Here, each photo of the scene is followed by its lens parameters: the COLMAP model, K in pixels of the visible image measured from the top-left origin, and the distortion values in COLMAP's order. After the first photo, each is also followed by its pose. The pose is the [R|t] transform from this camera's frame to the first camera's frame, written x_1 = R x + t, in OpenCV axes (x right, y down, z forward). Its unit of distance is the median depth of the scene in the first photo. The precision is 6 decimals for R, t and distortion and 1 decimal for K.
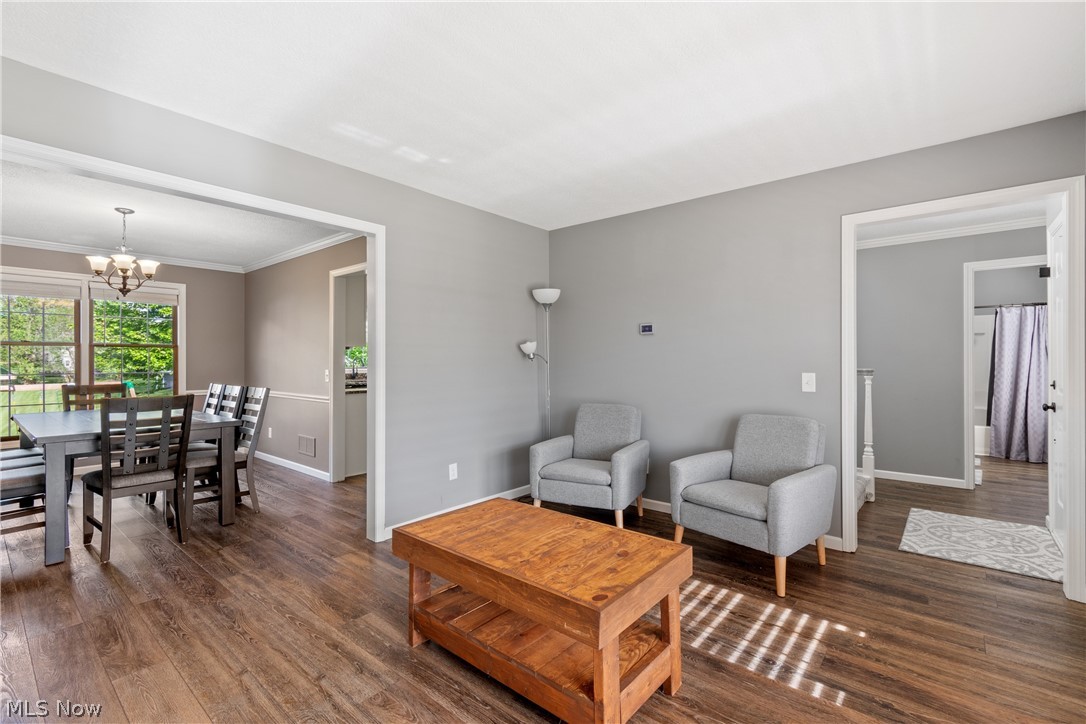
lens RADIAL K [[486.4, 0, 550.6], [0, 486.4, 359.2], [0, 0, 1]] dist [0.005002, -0.000349]
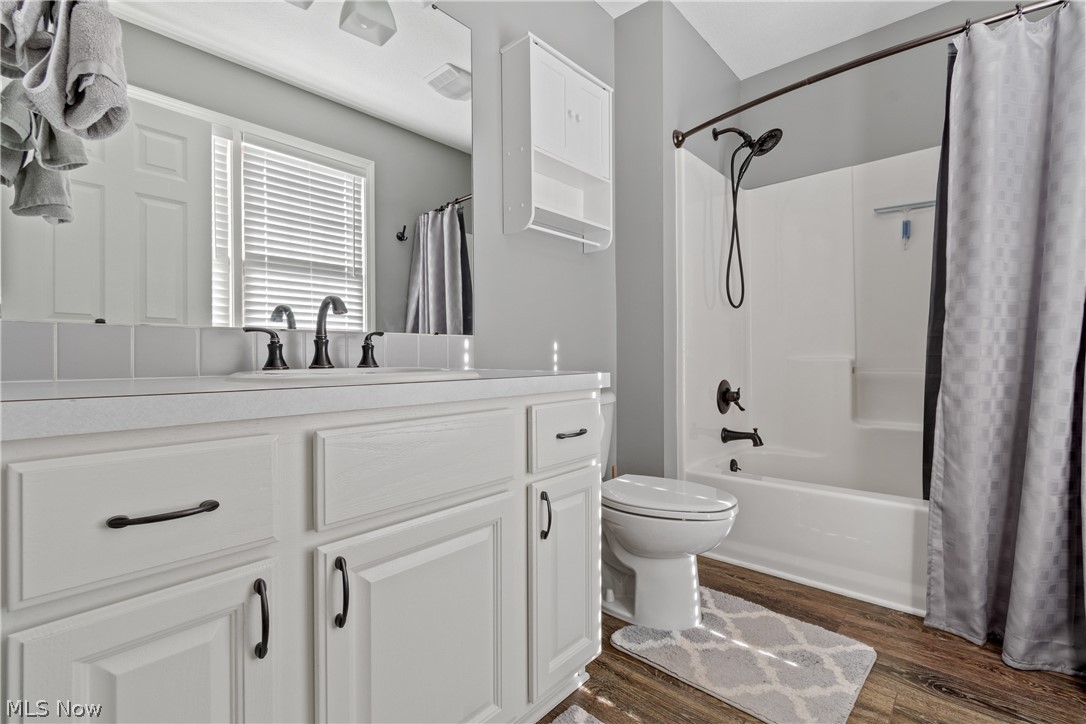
lens RADIAL K [[486.4, 0, 547.3], [0, 486.4, 360.0], [0, 0, 1]] dist [0.005002, -0.000349]
pose [[0.999529, -0.004189, -0.030398, 1.011846], [0.004376, 0.999972, 0.006106, 0.081381], [0.030372, -0.006236, 0.999519, 1.054012]]
